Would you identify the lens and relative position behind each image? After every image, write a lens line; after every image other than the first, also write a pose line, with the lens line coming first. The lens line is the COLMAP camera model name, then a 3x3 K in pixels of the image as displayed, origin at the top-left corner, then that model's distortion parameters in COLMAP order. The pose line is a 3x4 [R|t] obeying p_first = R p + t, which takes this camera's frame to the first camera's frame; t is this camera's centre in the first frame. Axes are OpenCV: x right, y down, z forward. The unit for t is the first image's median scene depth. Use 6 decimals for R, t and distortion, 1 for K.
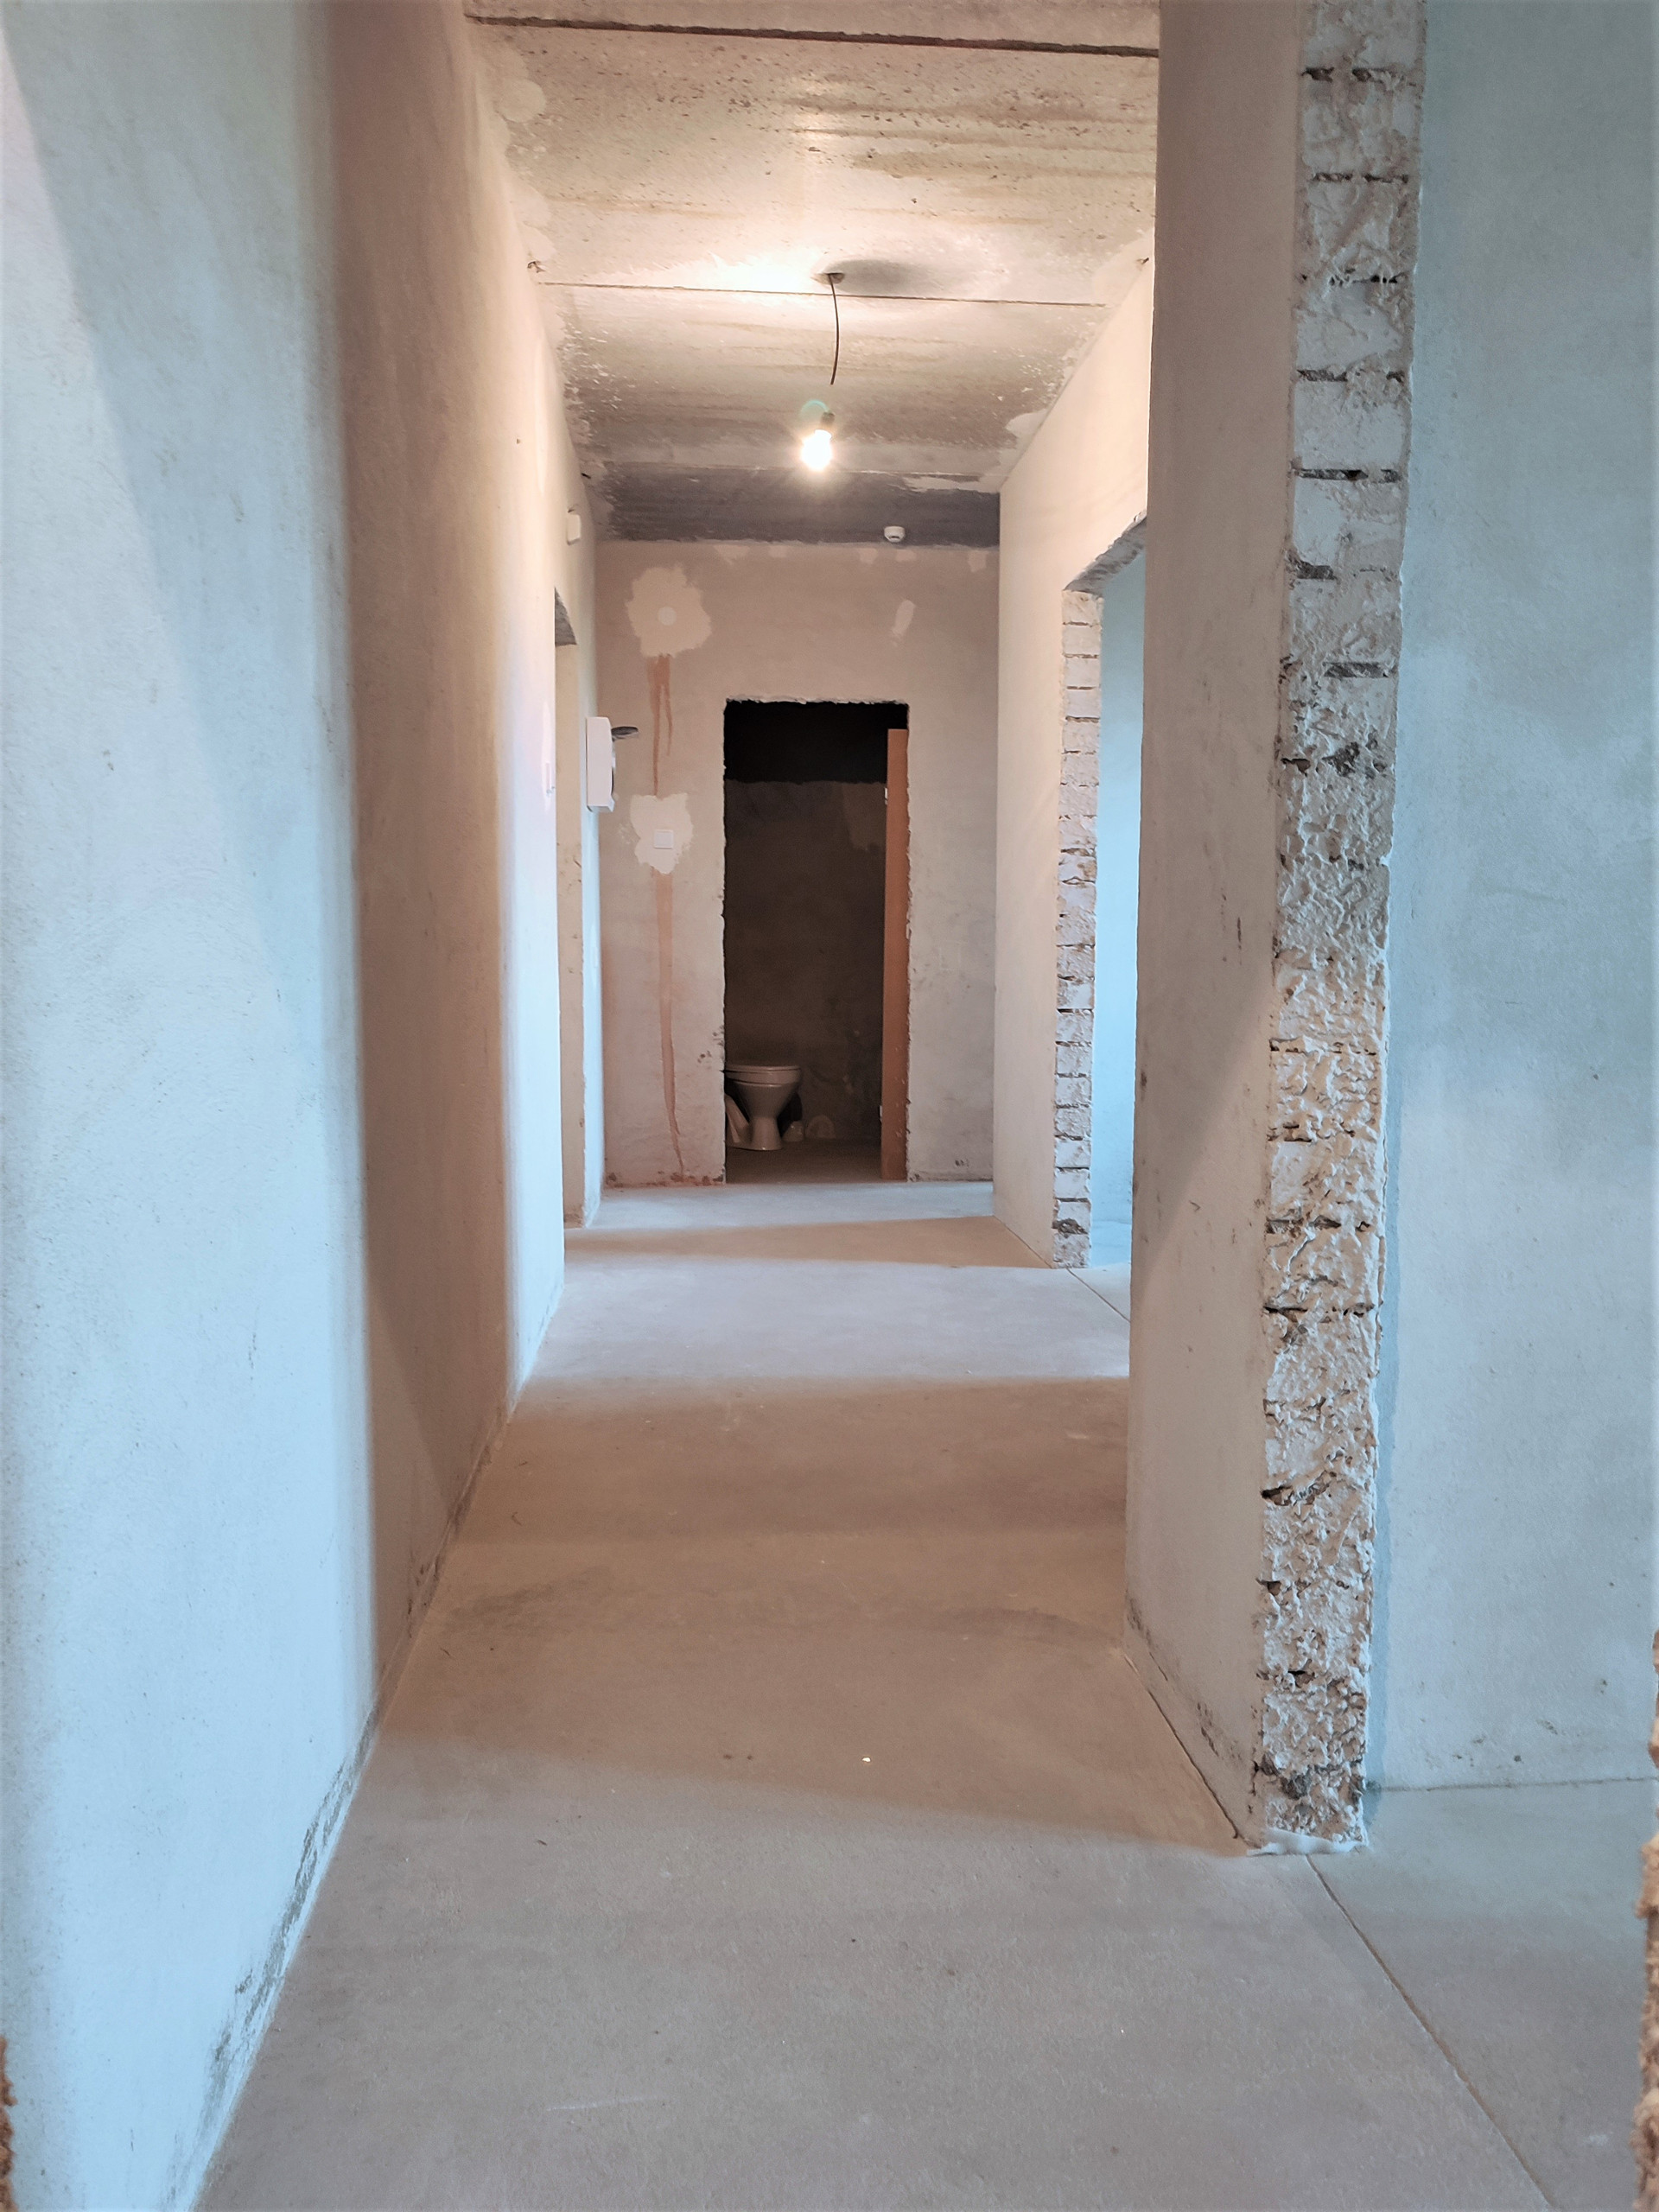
lens RADIAL K [[1628.7, 0, 824.8], [0, 1628.7, 1105.6], [0, 0, 1]] dist [-0.002659, -0.000417]
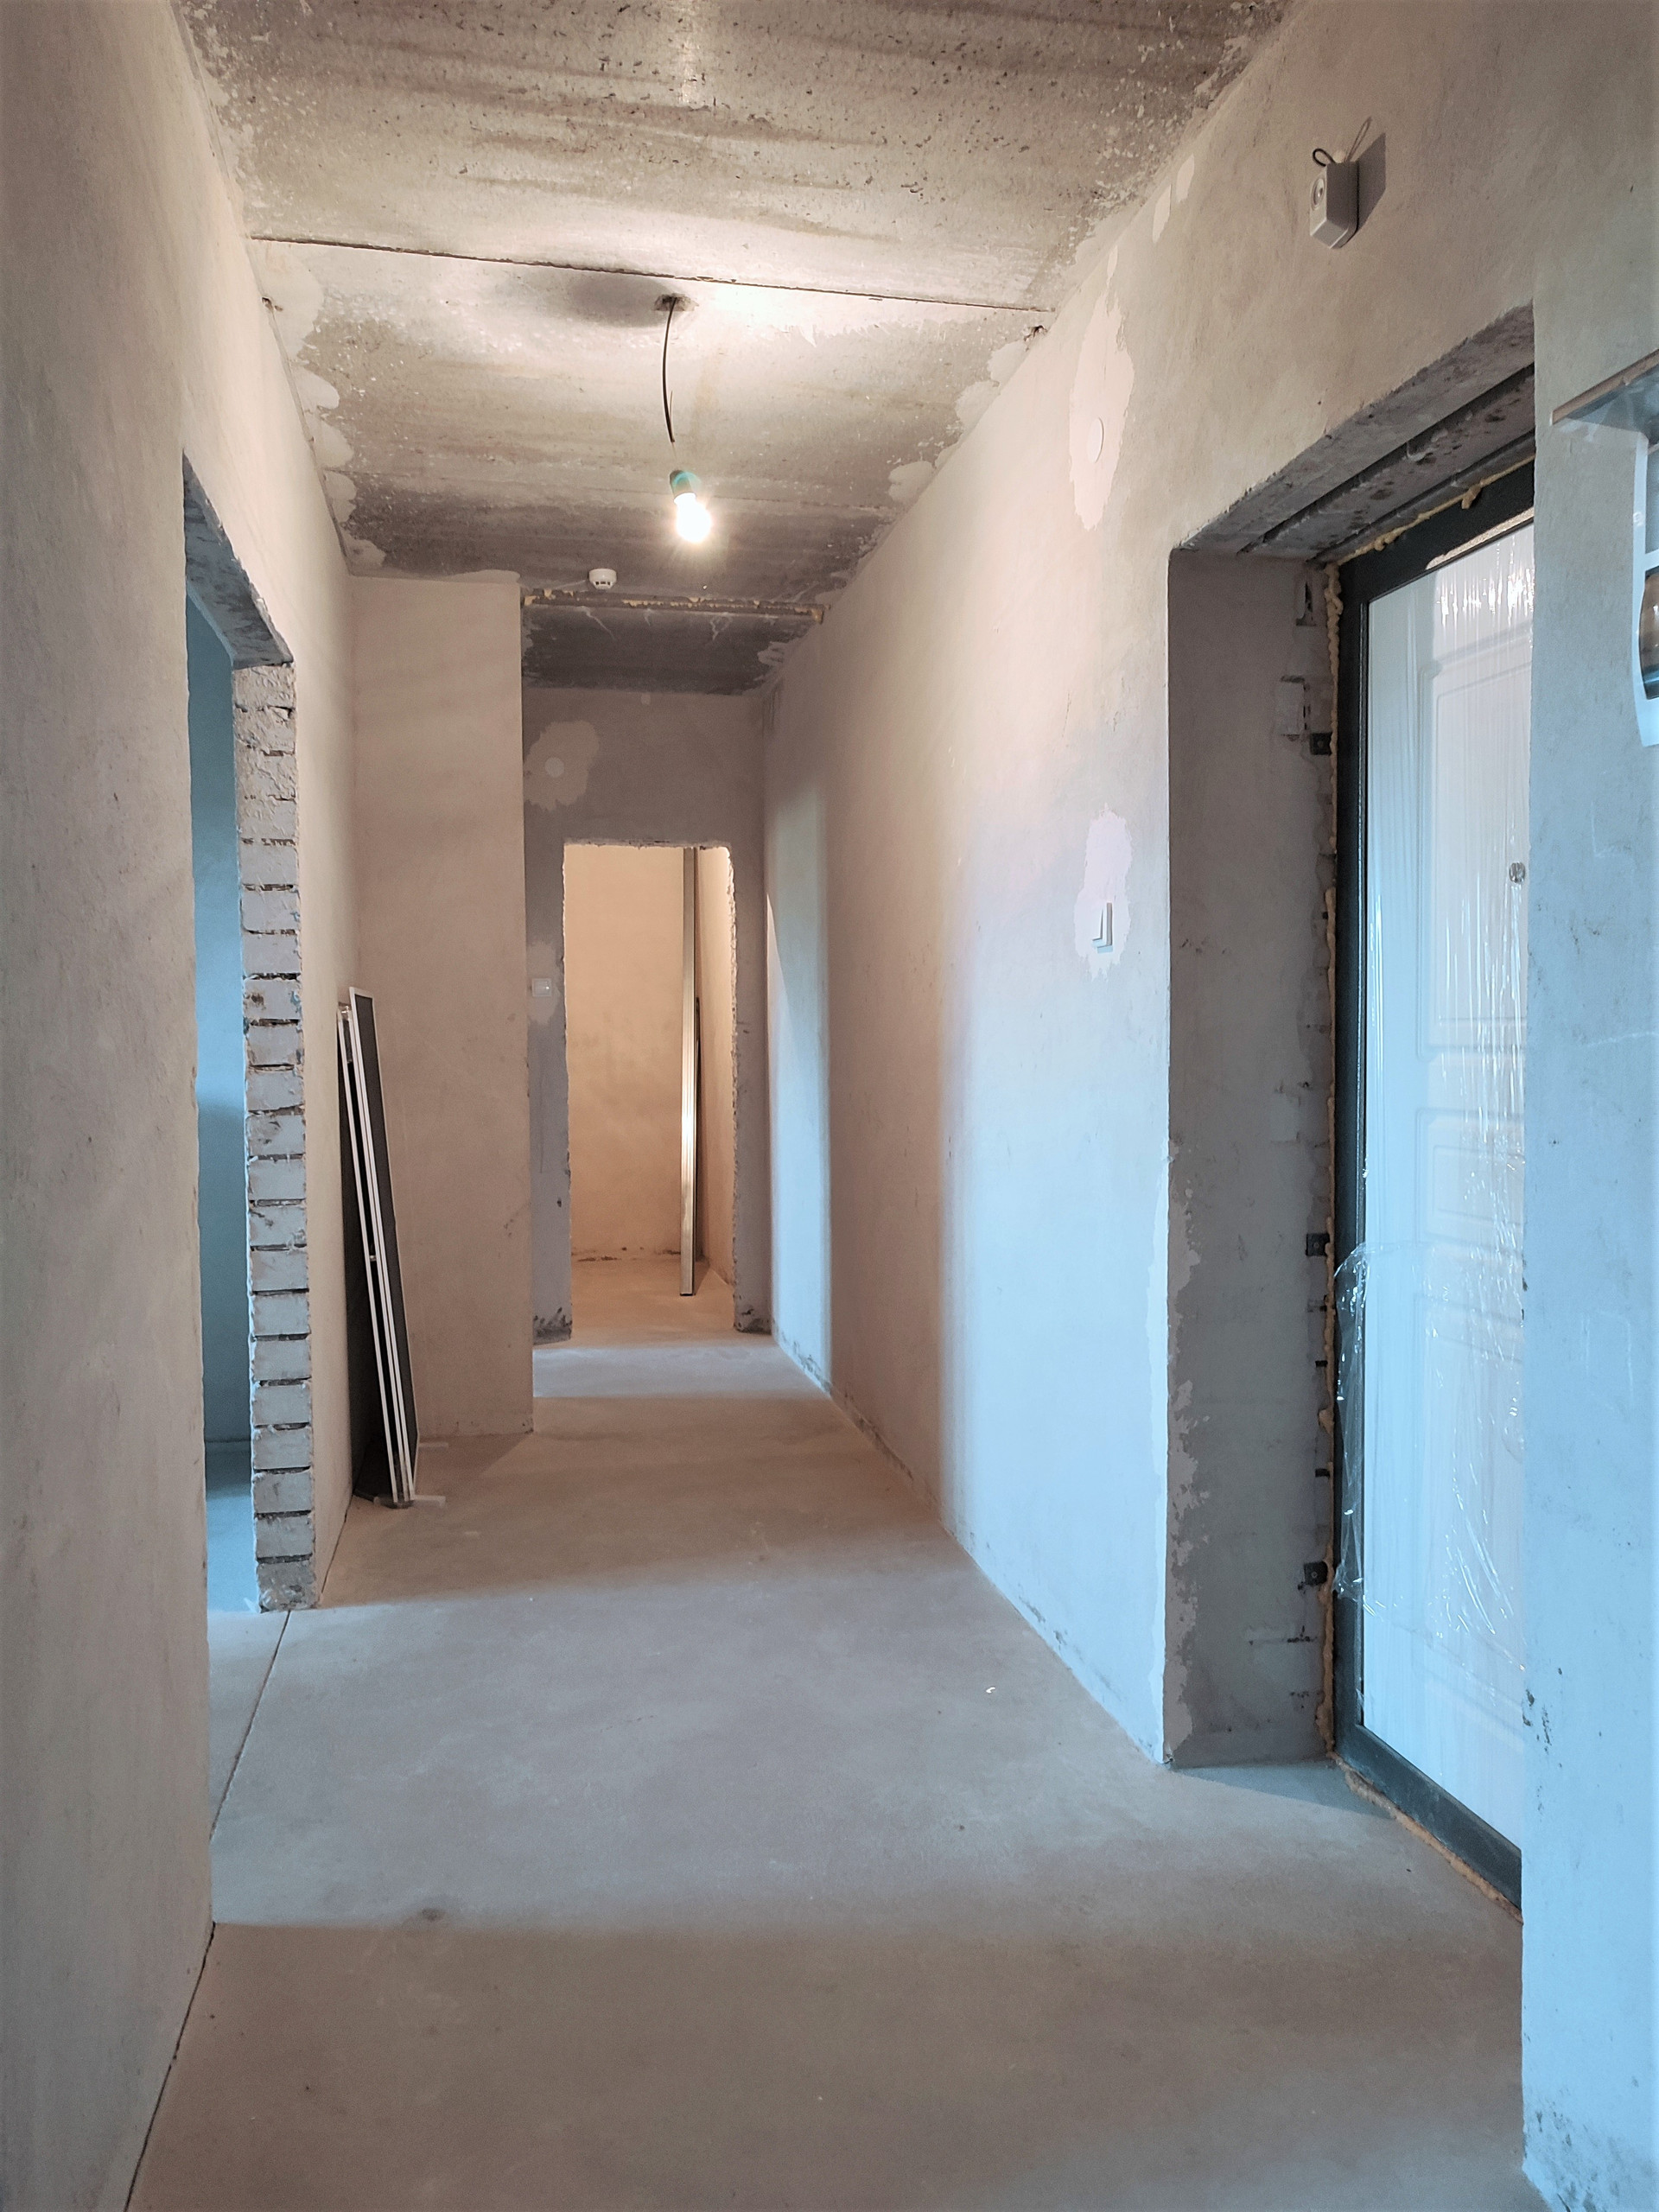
lens RADIAL K [[1628.7, 0, 828.7], [0, 1628.7, 1101.2], [0, 0, 1]] dist [-0.002659, -0.000417]
pose [[-0.993063, 0.006346, -0.117411, 0.023104], [-0.009905, 0.990478, 0.137311, -0.246979], [0.117165, 0.137522, -0.983545, 1.846862]]
